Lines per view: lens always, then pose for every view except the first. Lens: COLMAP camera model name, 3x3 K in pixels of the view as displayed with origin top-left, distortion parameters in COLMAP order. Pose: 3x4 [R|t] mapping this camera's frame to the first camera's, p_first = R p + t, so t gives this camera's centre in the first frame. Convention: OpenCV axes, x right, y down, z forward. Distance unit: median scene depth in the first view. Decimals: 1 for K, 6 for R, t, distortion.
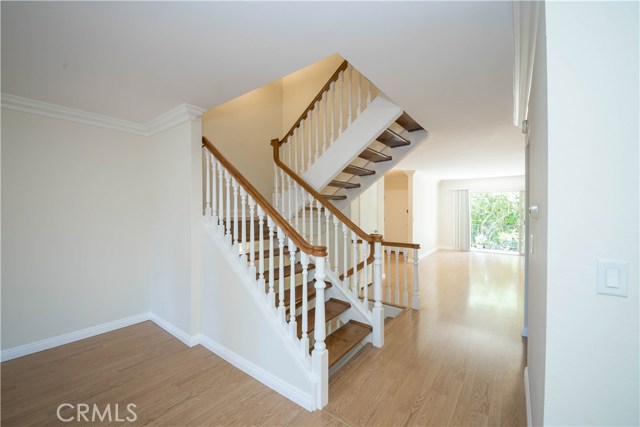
lens RADIAL K [[262.6, 0, 322.4], [0, 262.6, 215.2], [0, 0, 1]] dist [0.000795, 0.000763]
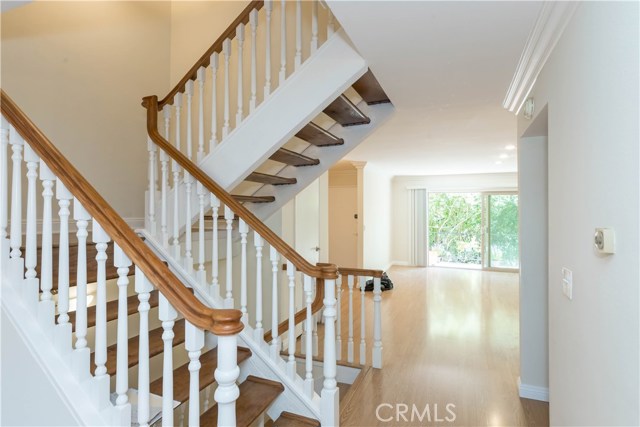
lens RADIAL K [[331.8, 0, 323.4], [0, 331.8, 208.9], [0, 0, 1]] dist [-0.003777, 0.000329]
pose [[0.966879, 0.007799, 0.255118, 0.001664], [-0.003374, 0.999836, -0.017779, -0.035236], [-0.255214, 0.016329, 0.966747, 0.222431]]
